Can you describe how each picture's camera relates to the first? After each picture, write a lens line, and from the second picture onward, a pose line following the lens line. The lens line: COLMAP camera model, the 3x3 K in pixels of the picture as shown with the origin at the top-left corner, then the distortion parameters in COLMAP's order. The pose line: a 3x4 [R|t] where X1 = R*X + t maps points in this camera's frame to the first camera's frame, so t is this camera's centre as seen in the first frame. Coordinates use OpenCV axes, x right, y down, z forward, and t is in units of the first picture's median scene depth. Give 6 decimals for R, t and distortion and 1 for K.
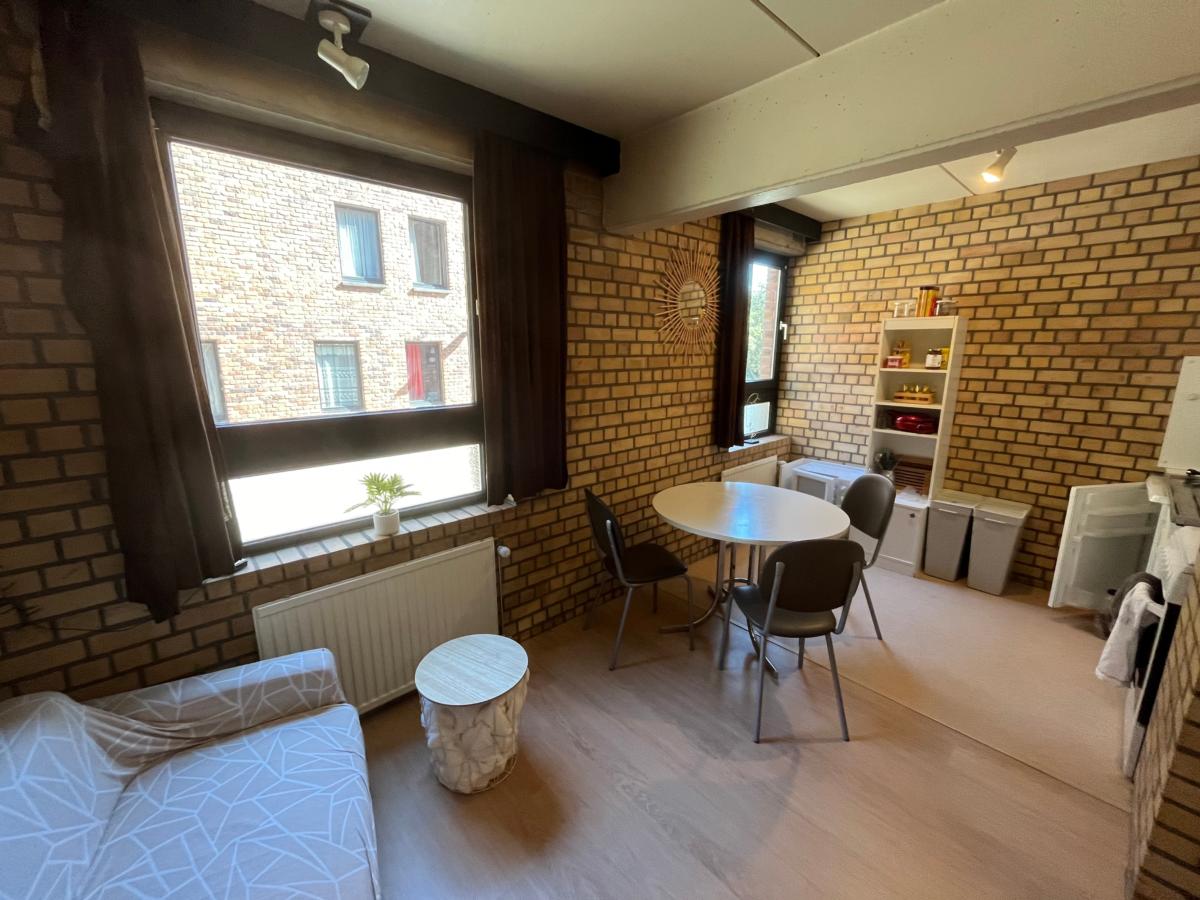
lens RADIAL K [[485.3, 0, 597.2], [0, 485.3, 449.4], [0, 0, 1]] dist [-0.004689, -0.000593]
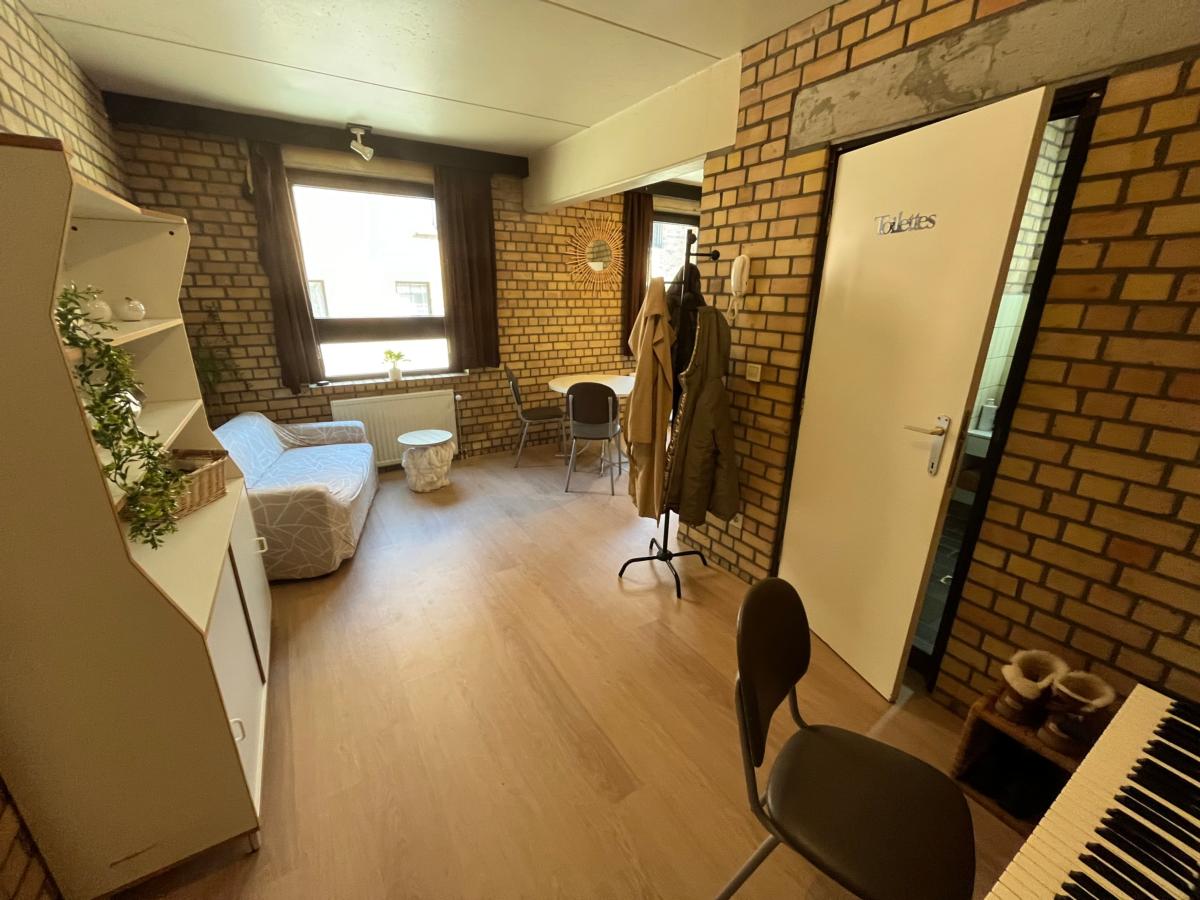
lens RADIAL K [[485.3, 0, 596.0], [0, 485.3, 448.8], [0, 0, 1]] dist [-0.004689, -0.000593]
pose [[0.985330, 0.062477, -0.158810, 0.491729], [-0.045135, 0.992845, 0.110554, 0.139029], [0.164580, -0.101764, 0.981100, -0.578774]]
